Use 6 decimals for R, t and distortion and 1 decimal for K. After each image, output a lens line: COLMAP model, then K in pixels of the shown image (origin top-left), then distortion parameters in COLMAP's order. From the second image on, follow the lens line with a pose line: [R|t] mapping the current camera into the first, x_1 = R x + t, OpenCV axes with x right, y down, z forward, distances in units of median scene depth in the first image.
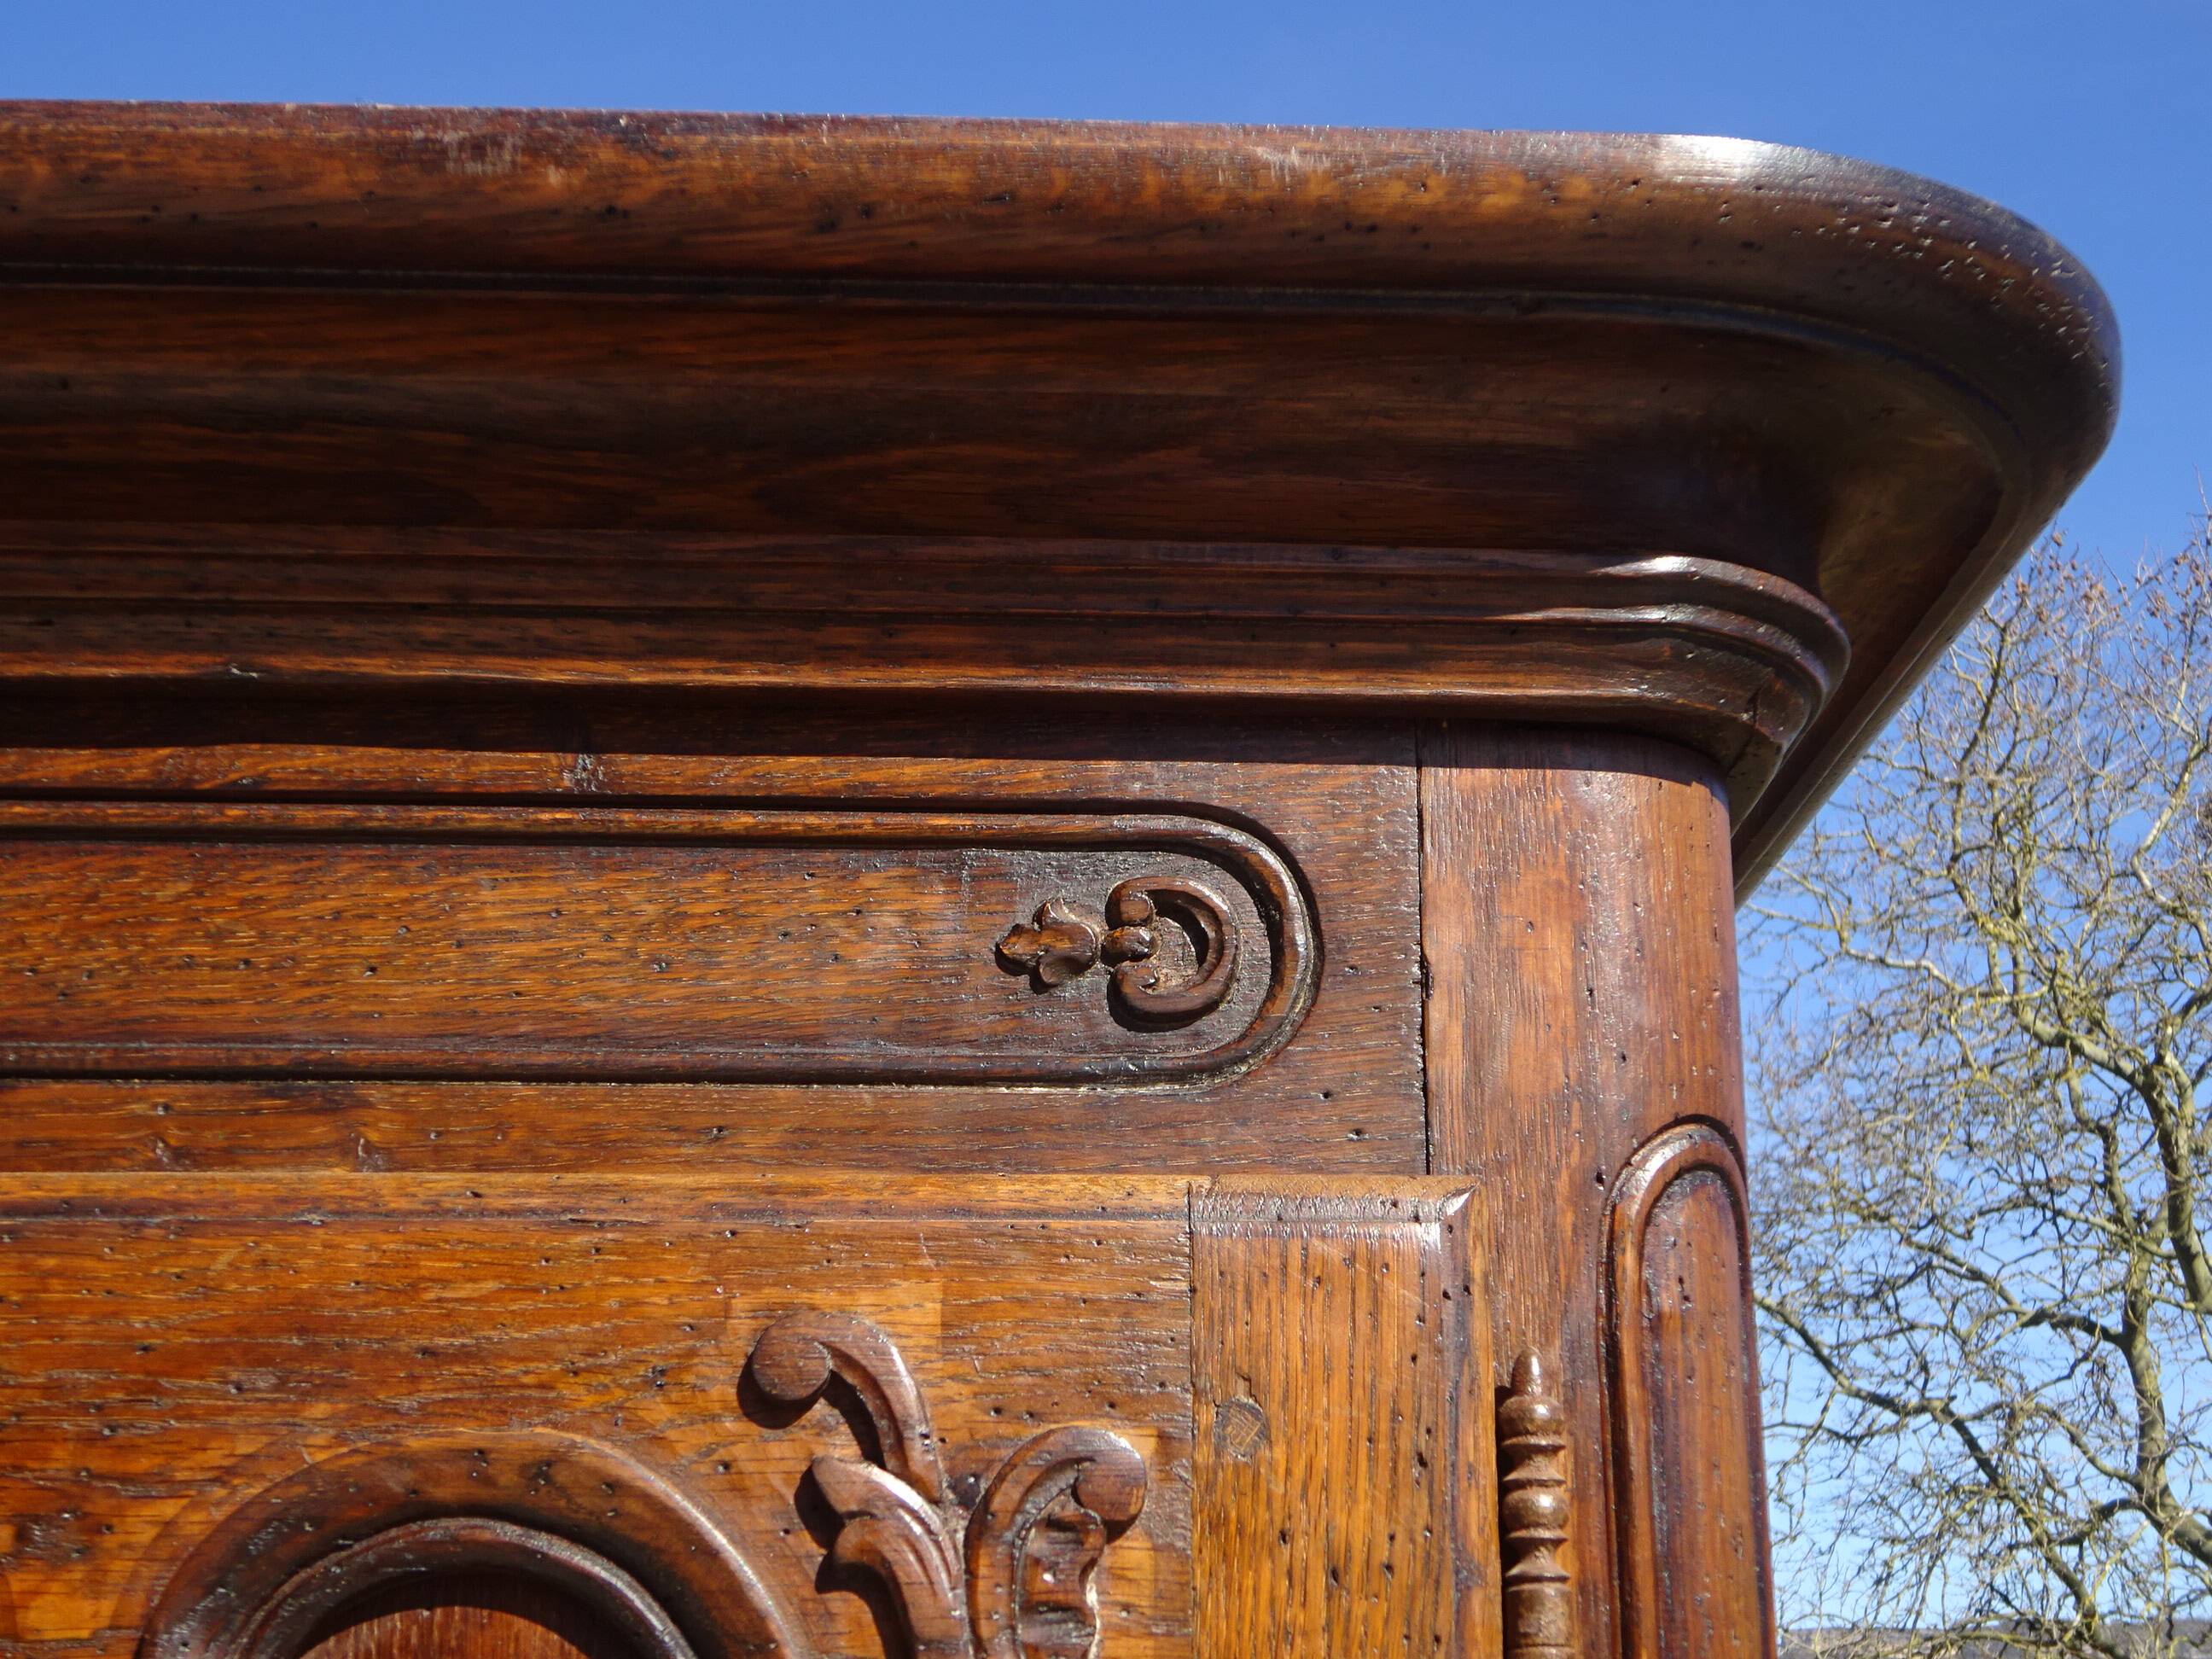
lens RADIAL K [[3134.7, 0, 1115.8], [0, 3134.7, 831.8], [0, 0, 1]] dist [0.008363, 0.160899]
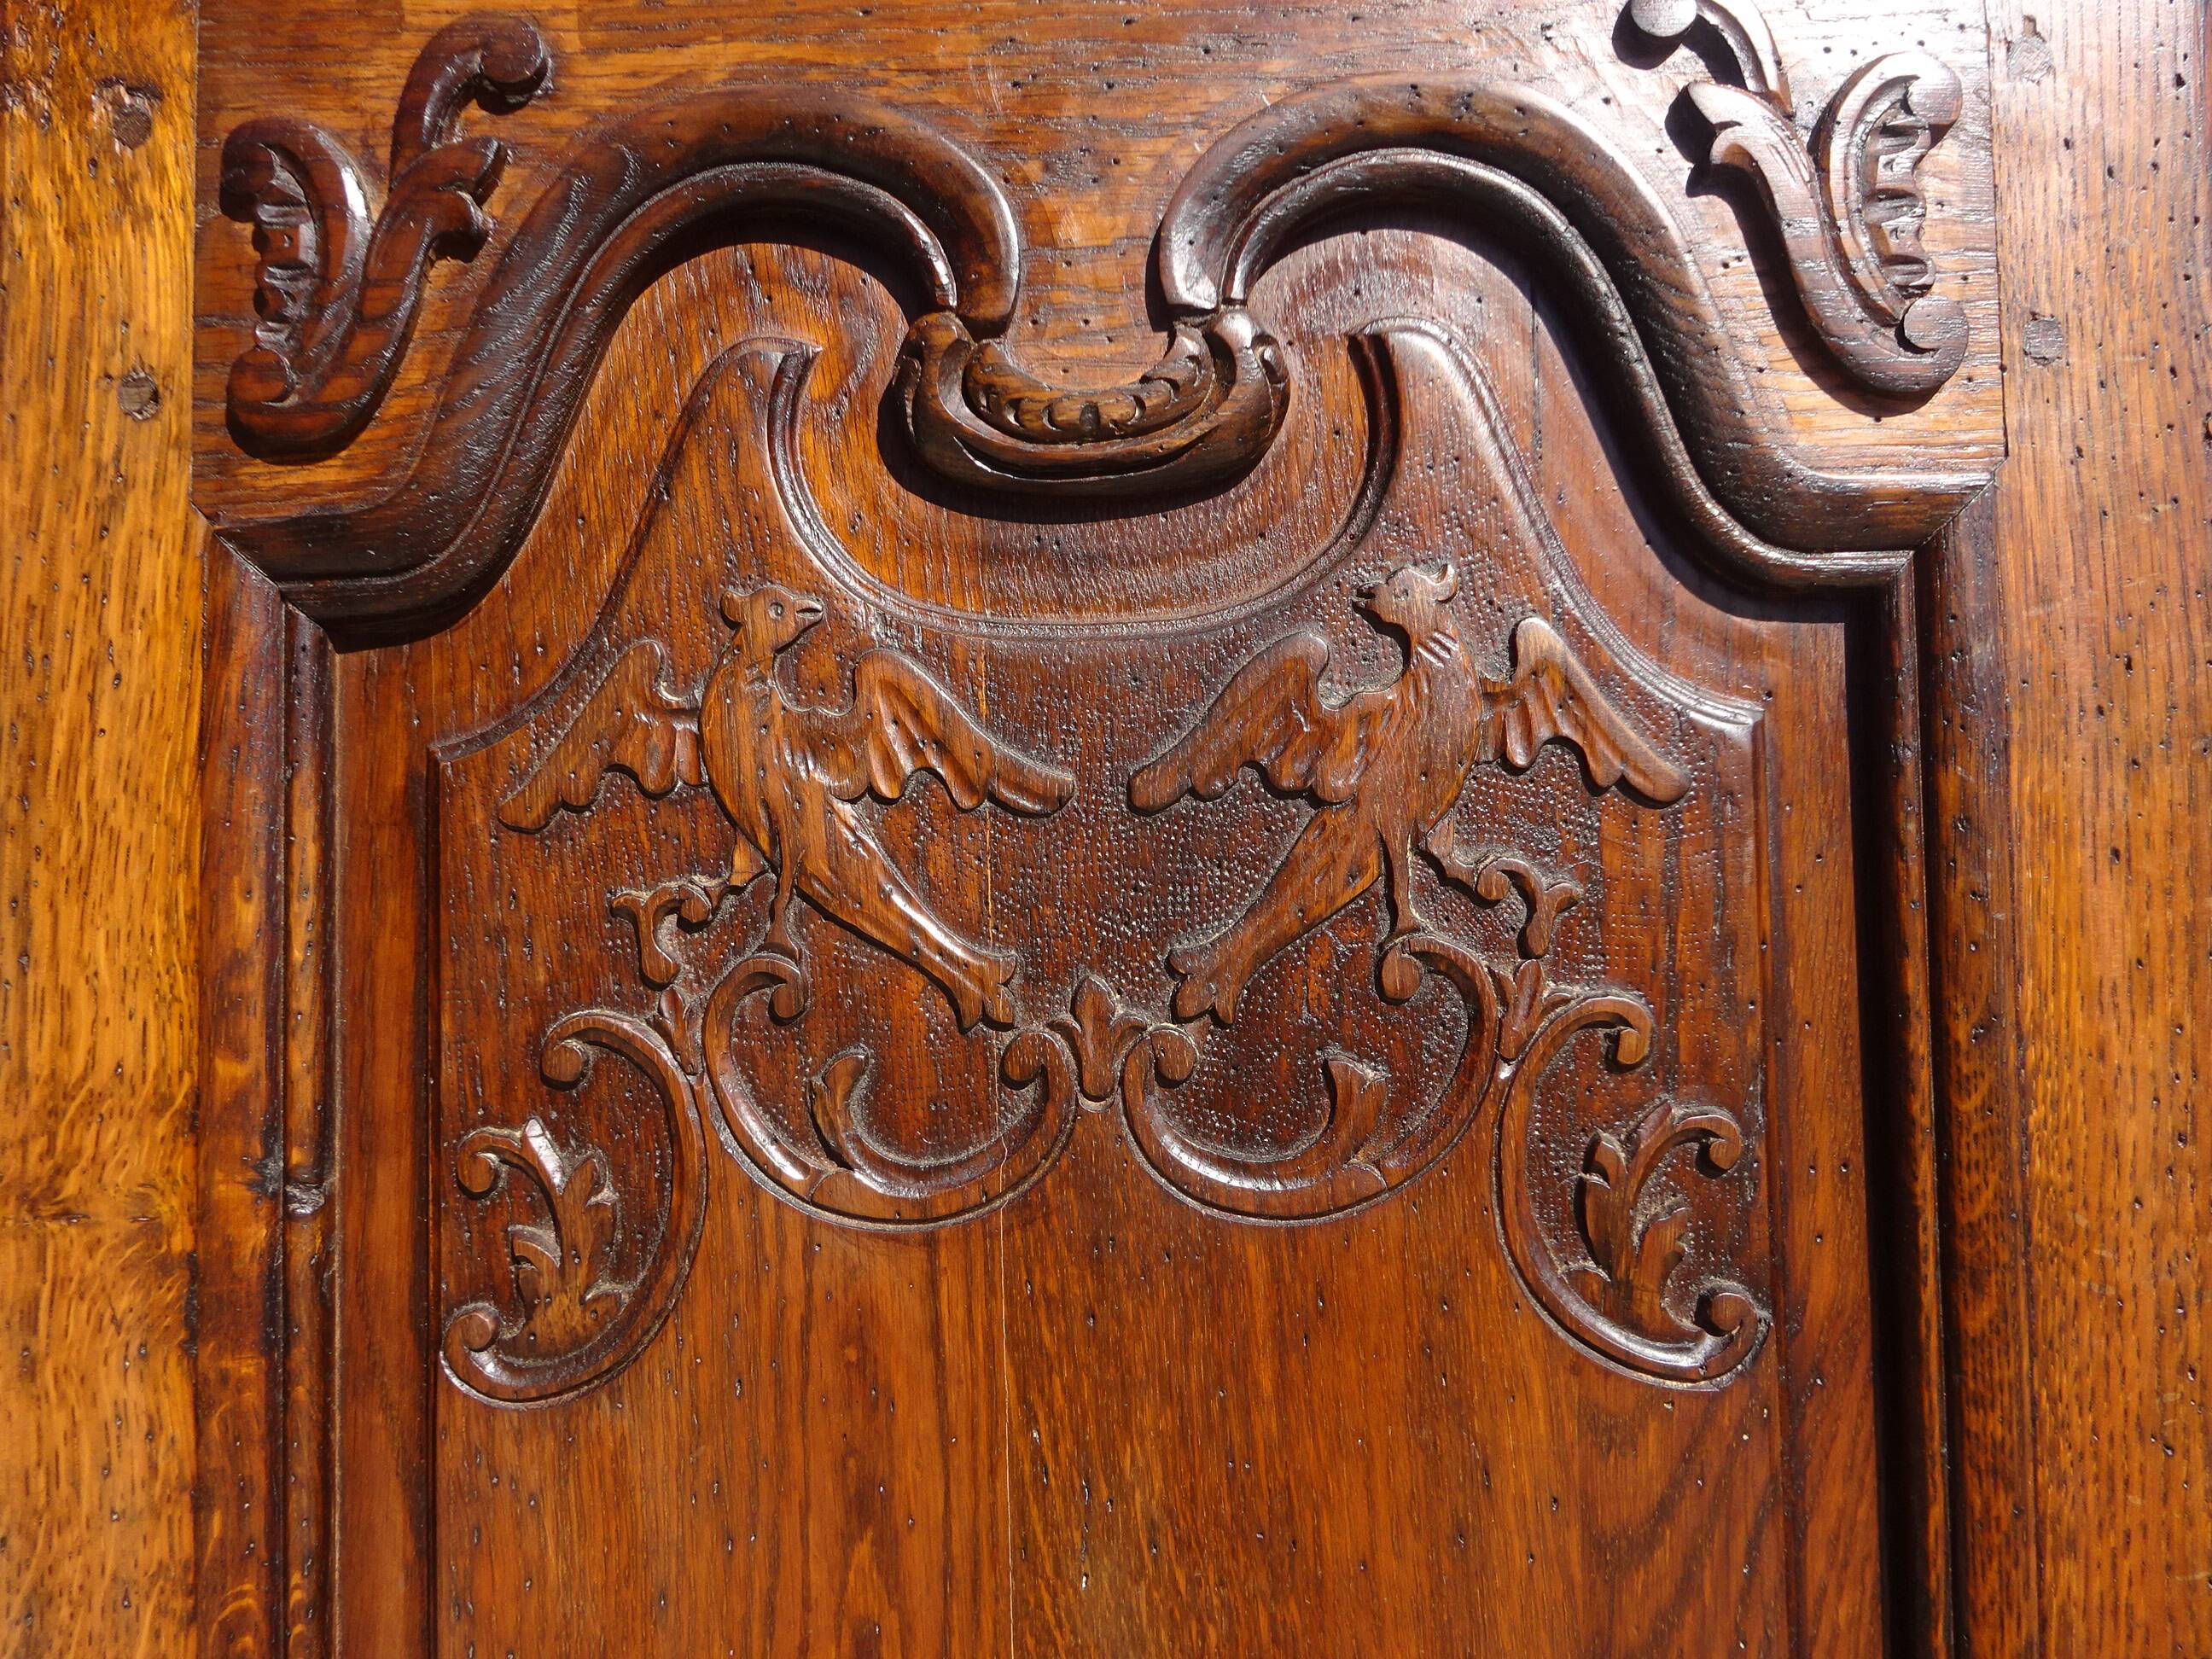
lens RADIAL K [[1586.1, 0, 1109.9], [0, 1586.1, 827.2], [0, 0, 1]] dist [-0.016121, 0.006552]
pose [[0.998304, -0.019318, -0.054921, -0.267531], [0.033004, 0.964908, 0.260505, 0.285232], [0.047961, -0.261876, 0.963909, 0.297763]]
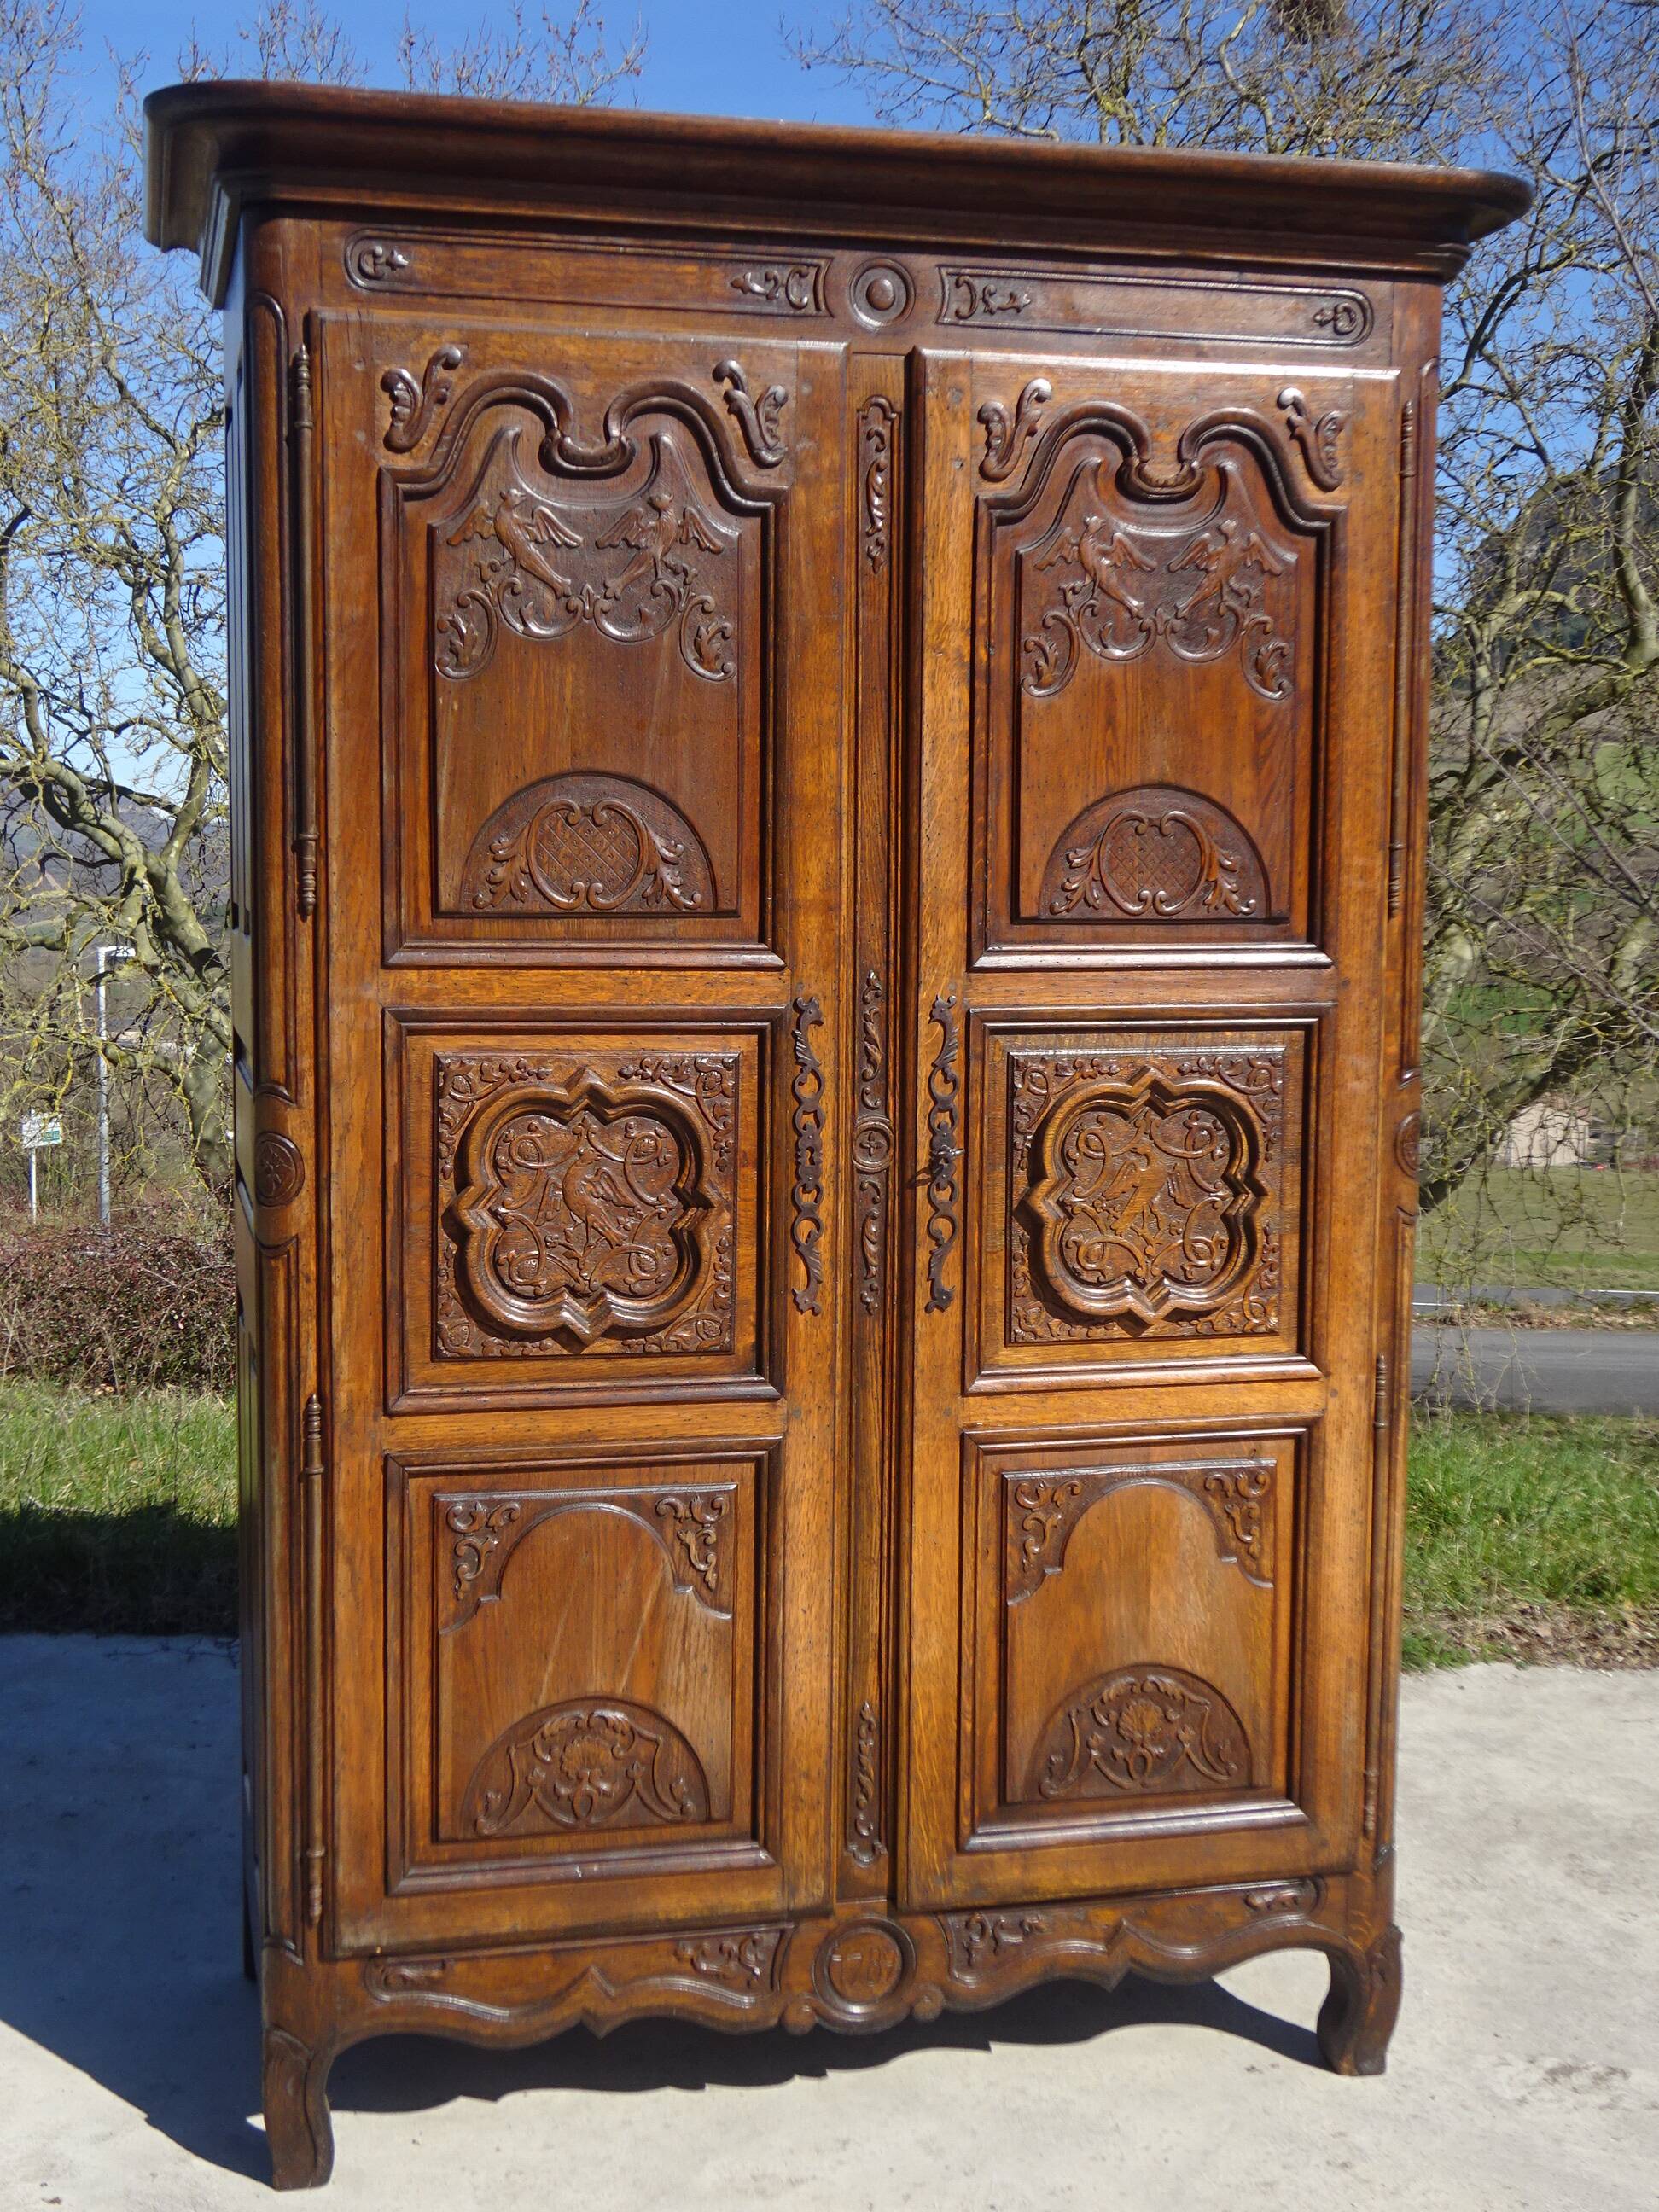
lens RADIAL K [[2759.9, 0, 833.5], [0, 2759.9, 1109.6], [0, 0, 1]] dist [0.017381, 0.071177]
pose [[0.978205, -0.014217, 0.207154, -1.763734], [-0.067462, 0.921771, 0.381820, -0.443649], [-0.196377, -0.387473, 0.900722, -3.423672]]
